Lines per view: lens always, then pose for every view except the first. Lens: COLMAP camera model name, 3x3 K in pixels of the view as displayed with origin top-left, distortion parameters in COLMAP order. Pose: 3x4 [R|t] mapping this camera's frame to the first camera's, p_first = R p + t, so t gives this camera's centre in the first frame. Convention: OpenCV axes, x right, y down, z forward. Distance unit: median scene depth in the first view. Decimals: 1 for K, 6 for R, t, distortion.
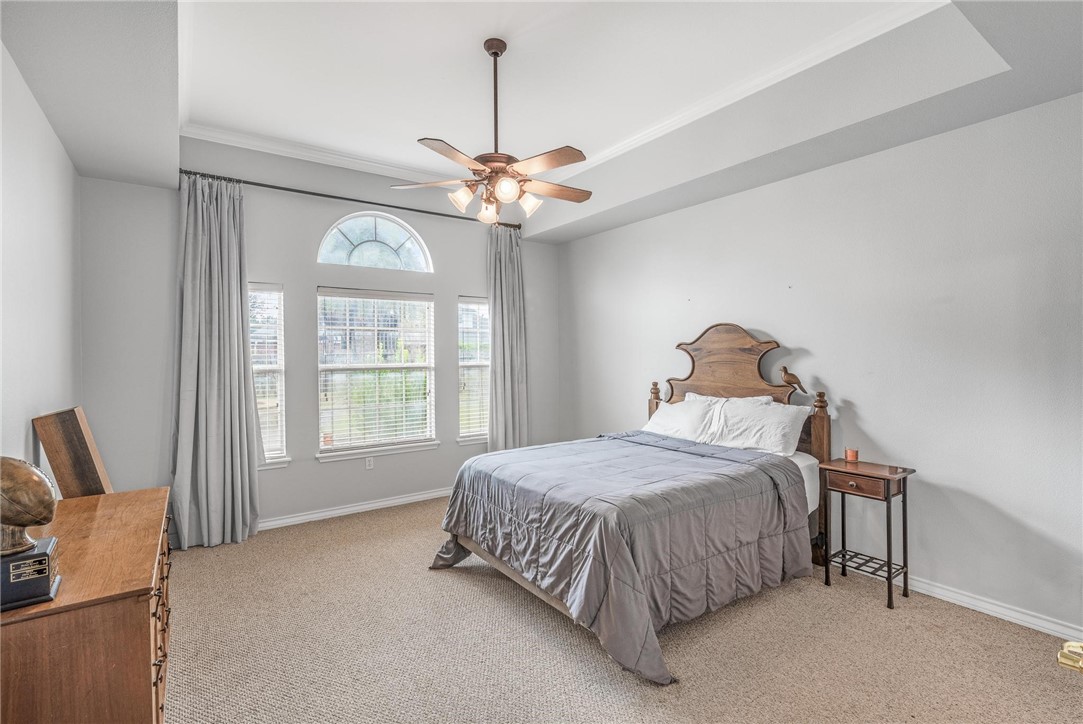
lens RADIAL K [[505.4, 0, 541.7], [0, 505.4, 358.5], [0, 0, 1]] dist [0.000402, 0.000006]
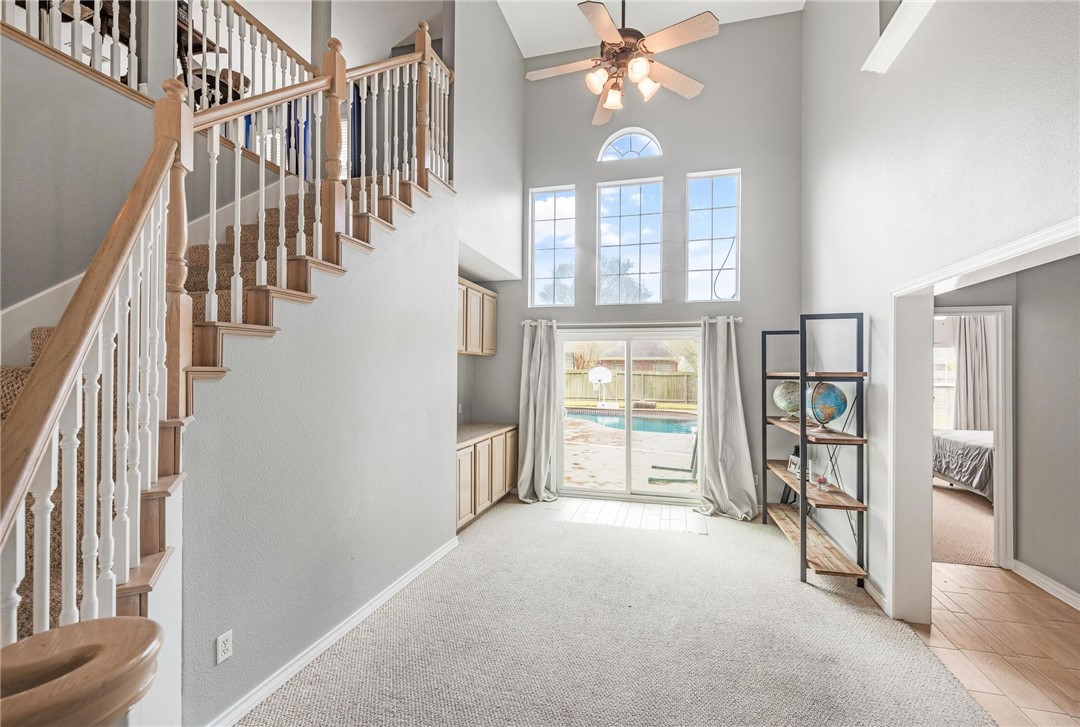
lens RADIAL K [[472.4, 0, 540.7], [0, 472.4, 365.2], [0, 0, 1]] dist [-0.002348, -0.000076]
pose [[0.631822, 0.001274, -0.775112, 0.412609], [-0.015727, 0.999814, -0.011177, -0.028603], [0.774954, 0.019252, 0.631724, -1.725733]]
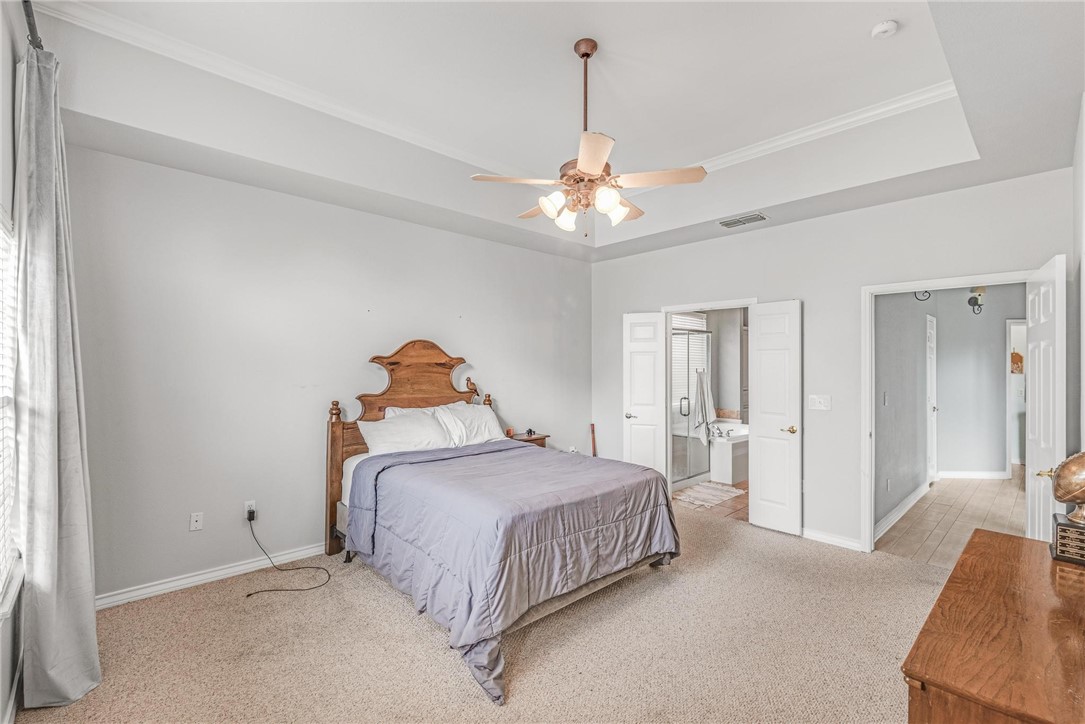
lens RADIAL K [[472.2, 0, 545.6], [0, 472.2, 362.1], [0, 0, 1]] dist [0.003361, -0.001916]
pose [[-0.136017, 0.008255, 0.990672, -0.990322], [0.007895, 0.999943, -0.007248, -0.017147], [-0.990675, 0.006836, -0.136075, 1.226433]]
